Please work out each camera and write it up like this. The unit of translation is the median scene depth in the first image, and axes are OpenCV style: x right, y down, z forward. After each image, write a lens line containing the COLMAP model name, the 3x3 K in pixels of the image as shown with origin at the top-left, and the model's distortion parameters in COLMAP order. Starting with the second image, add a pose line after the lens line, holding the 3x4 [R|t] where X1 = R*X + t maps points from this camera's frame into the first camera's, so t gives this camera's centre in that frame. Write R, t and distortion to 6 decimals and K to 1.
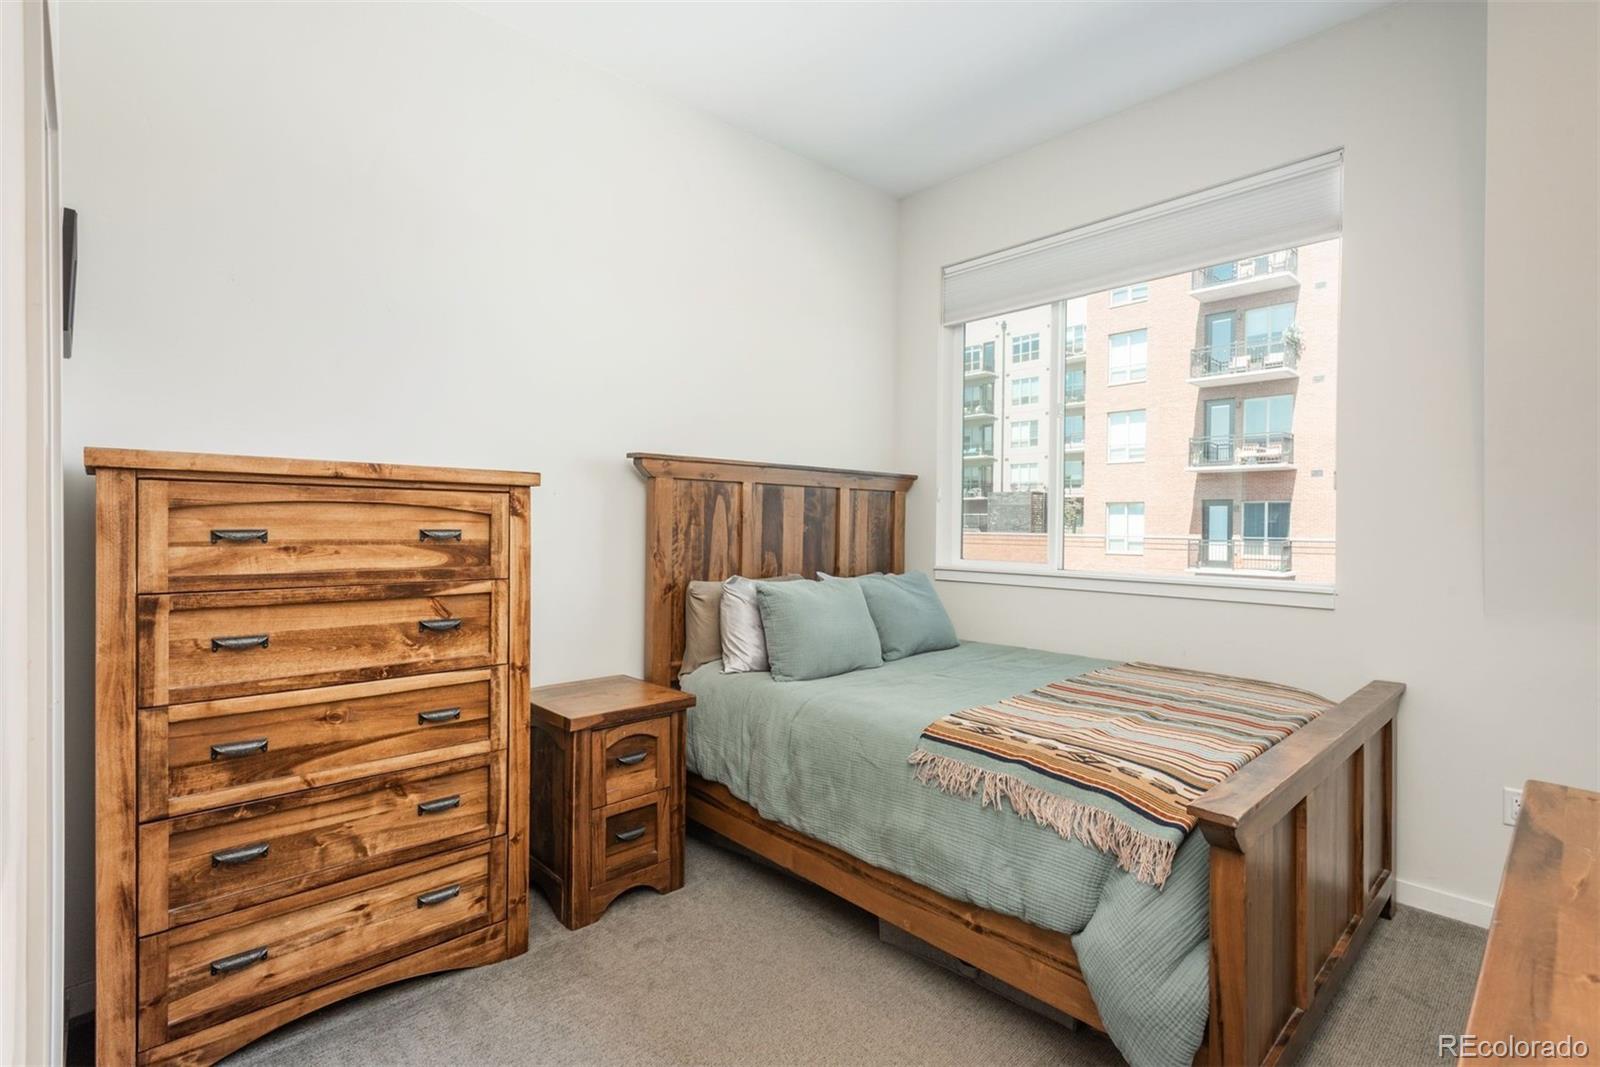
lens RADIAL K [[730.2, 0, 798.4], [0, 730.2, 532.3], [0, 0, 1]] dist [-0.003567, -0.001216]
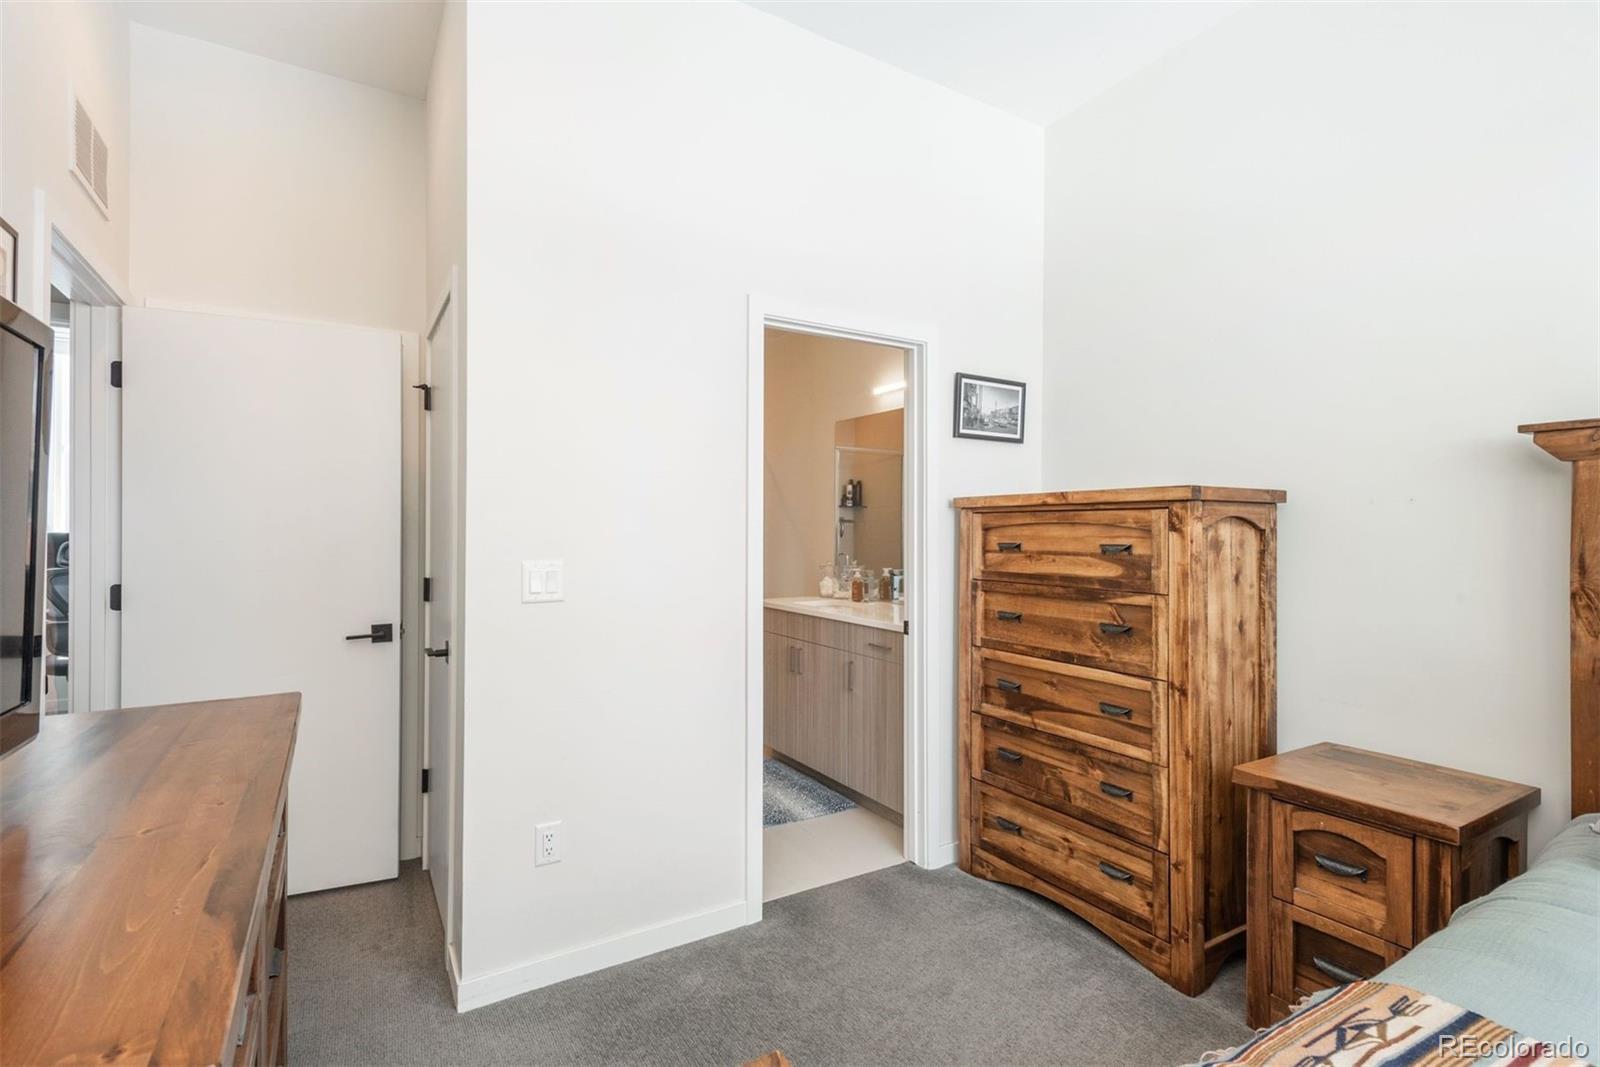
lens RADIAL K [[730.2, 0, 797.1], [0, 730.2, 527.2], [0, 0, 1]] dist [-0.003567, -0.001216]
pose [[-0.209117, -0.013167, -0.977802, 0.724463], [-0.011636, 0.999872, -0.010975, -0.012397], [0.977821, 0.009083, -0.209243, 0.770078]]
